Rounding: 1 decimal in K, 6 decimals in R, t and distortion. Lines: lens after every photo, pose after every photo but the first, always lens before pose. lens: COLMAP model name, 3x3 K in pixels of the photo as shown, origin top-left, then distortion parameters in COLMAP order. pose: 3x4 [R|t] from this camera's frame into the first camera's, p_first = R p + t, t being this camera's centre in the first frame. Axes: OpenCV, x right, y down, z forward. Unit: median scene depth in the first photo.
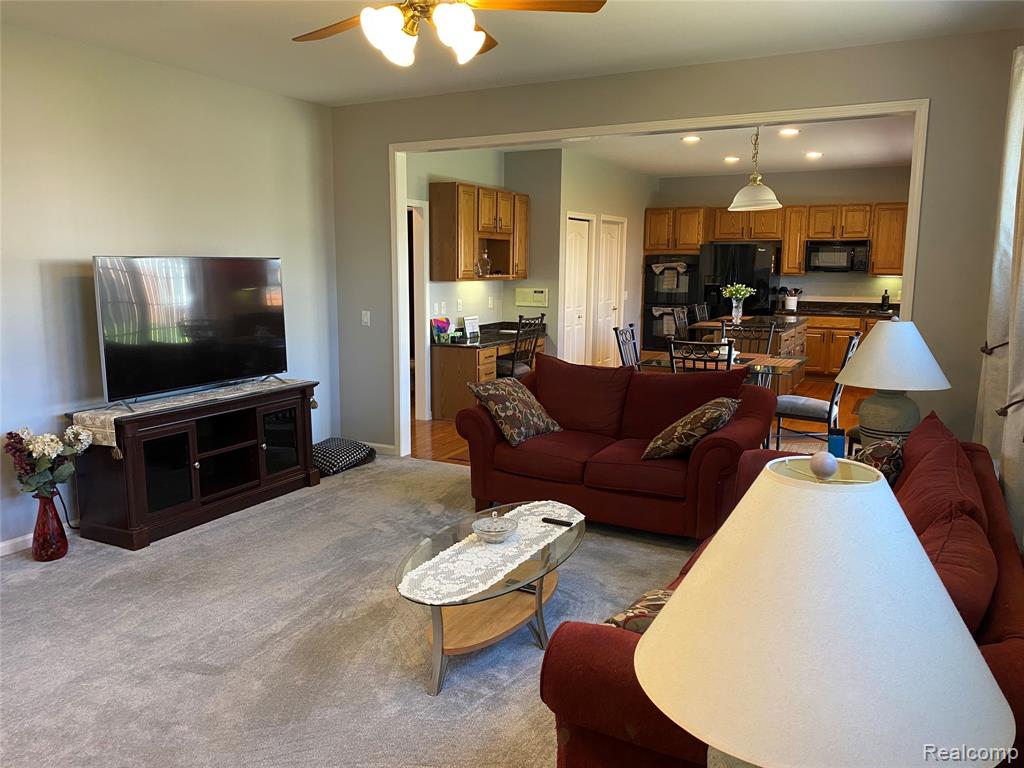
lens RADIAL K [[779.0, 0, 503.3], [0, 779.0, 382.9], [0, 0, 1]] dist [0.076620, -0.177394]
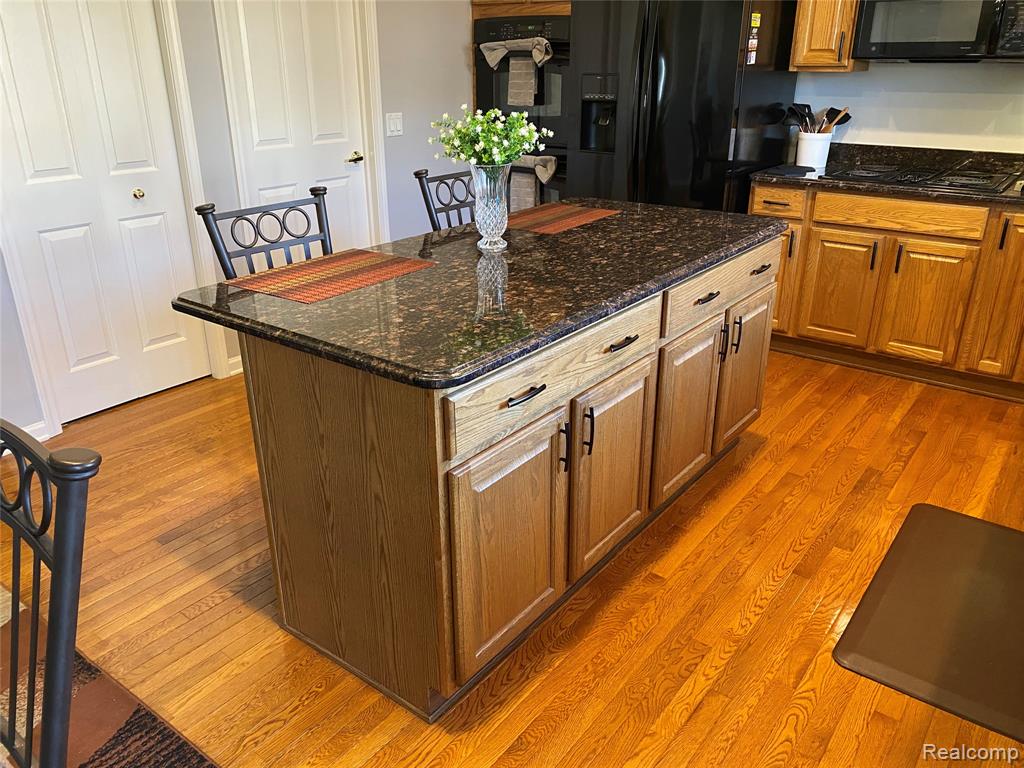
lens RADIAL K [[781.4, 0, 512.0], [0, 781.4, 384.0], [0, 0, 1]] dist [0.011428, 0.003674]
pose [[0.987030, 0.059540, -0.149085, 0.295262], [-0.021850, 0.969863, 0.242671, -0.082985], [0.159040, -0.236266, 0.958585, 0.602203]]
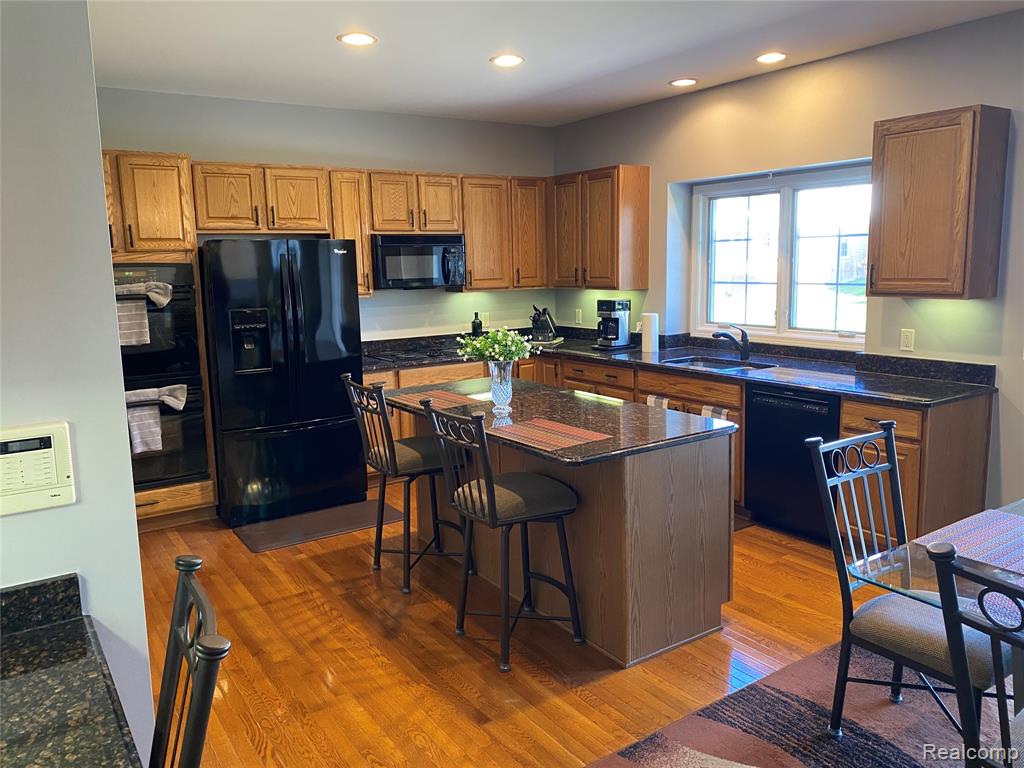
lens RADIAL K [[785.1, 0, 509.5], [0, 785.1, 381.1], [0, 0, 1]] dist [0.067345, -0.083917]
pose [[0.467584, -0.149768, 0.871169, -0.069549], [0.161840, 0.983388, 0.082195, -0.109986], [-0.869007, 0.102557, 0.484055, 0.658960]]
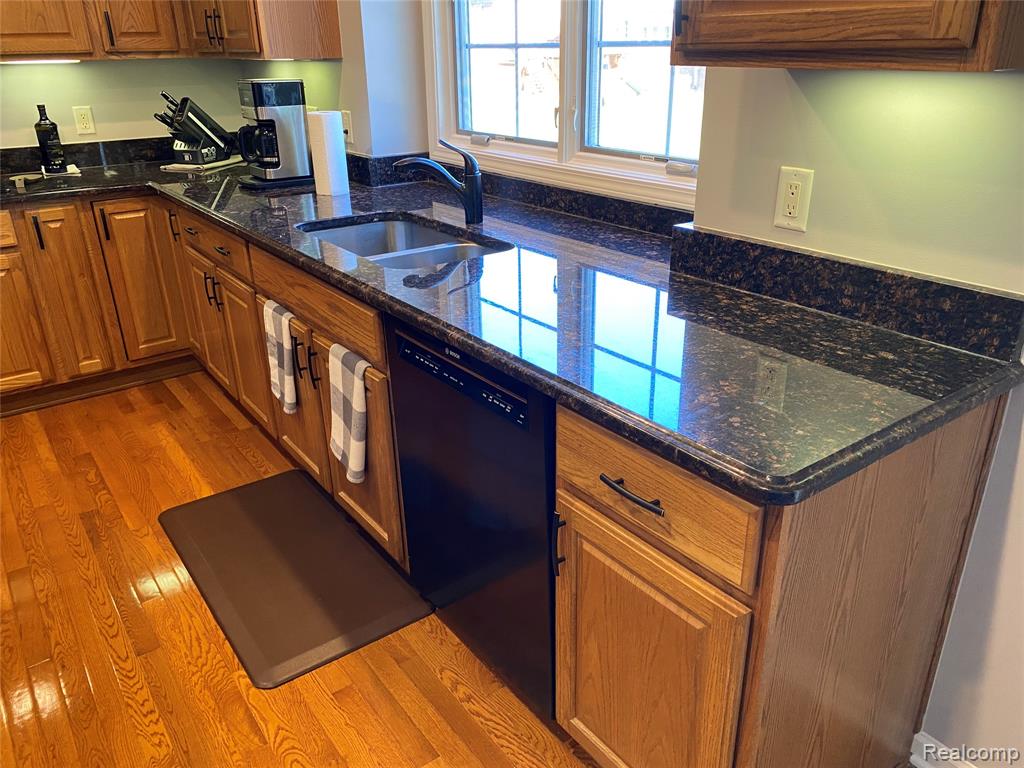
lens RADIAL K [[783.9, 0, 513.2], [0, 783.9, 395.1], [0, 0, 1]] dist [0.002069, -0.002213]
pose [[0.430292, -0.375120, 0.821057, 0.250021], [0.153084, 0.926716, 0.343166, -0.086665], [-0.889614, -0.021971, 0.456184, 0.655734]]
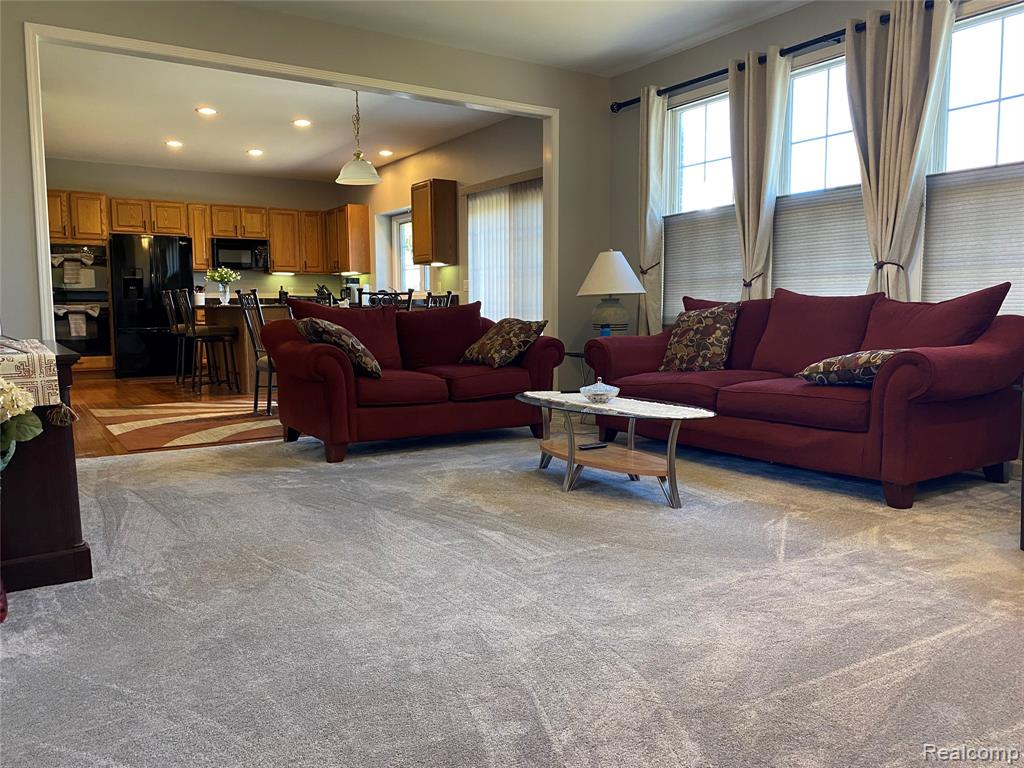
lens RADIAL K [[785.1, 0, 509.5], [0, 785.1, 381.1], [0, 0, 1]] dist [0.067345, -0.083917]
pose [[0.485784, -0.086706, 0.869768, -0.348695], [0.141931, 0.989687, 0.019389, 0.040862], [-0.862479, 0.114028, 0.493080, 0.169526]]
